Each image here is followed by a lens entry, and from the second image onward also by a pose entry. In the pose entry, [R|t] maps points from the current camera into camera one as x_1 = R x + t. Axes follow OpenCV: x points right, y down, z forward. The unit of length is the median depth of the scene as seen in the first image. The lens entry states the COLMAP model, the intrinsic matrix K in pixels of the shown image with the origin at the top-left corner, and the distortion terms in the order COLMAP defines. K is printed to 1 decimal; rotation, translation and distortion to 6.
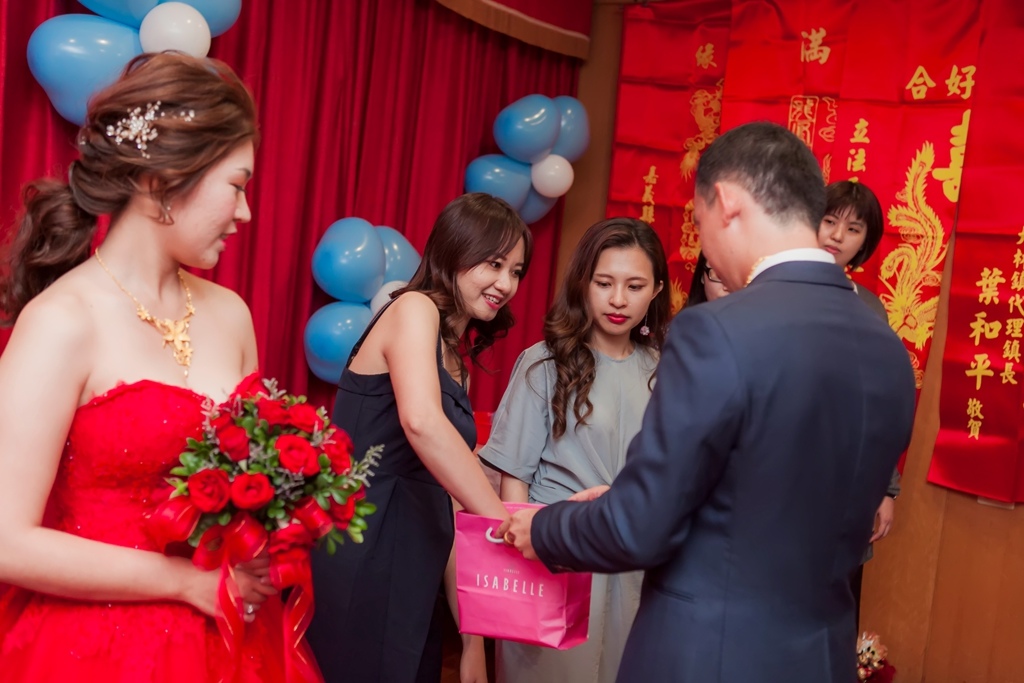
lens RADIAL K [[1244.1, 0, 512.0], [0, 1244.1, 341.5], [0, 0, 1]] dist [0.010020, 0.002332]
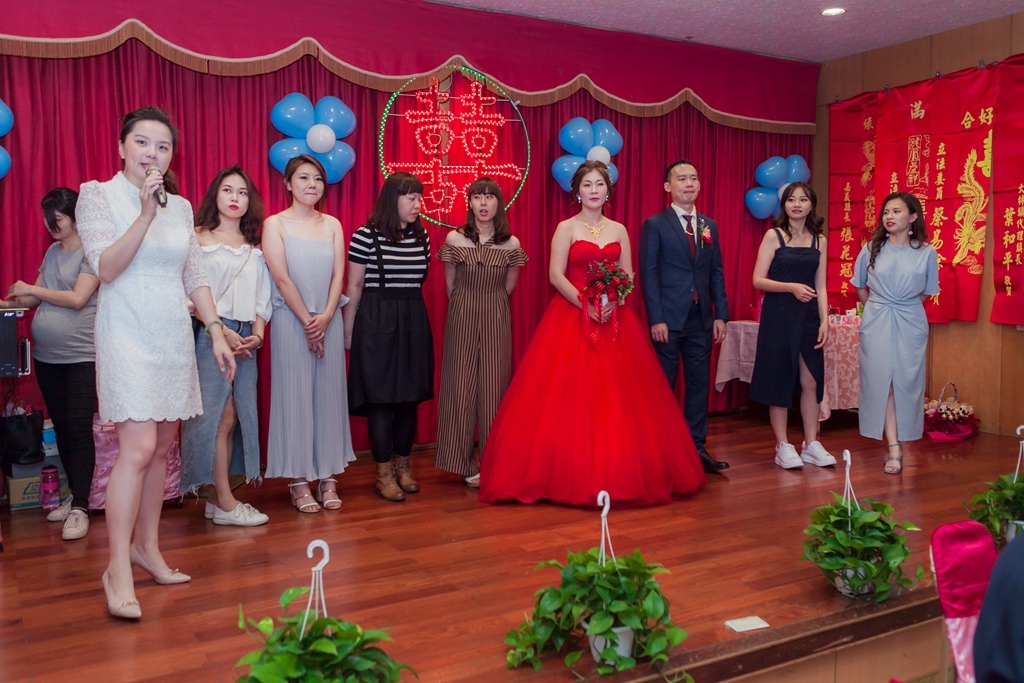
lens RADIAL K [[930.9, 0, 512.0], [0, 930.9, 341.5], [0, 0, 1]] dist [0.047808, 0.000538]
pose [[0.893832, -0.065708, -0.443561, 0.314280], [0.052883, 0.997749, -0.041238, 0.162960], [0.445272, 0.013402, 0.895295, -0.644135]]
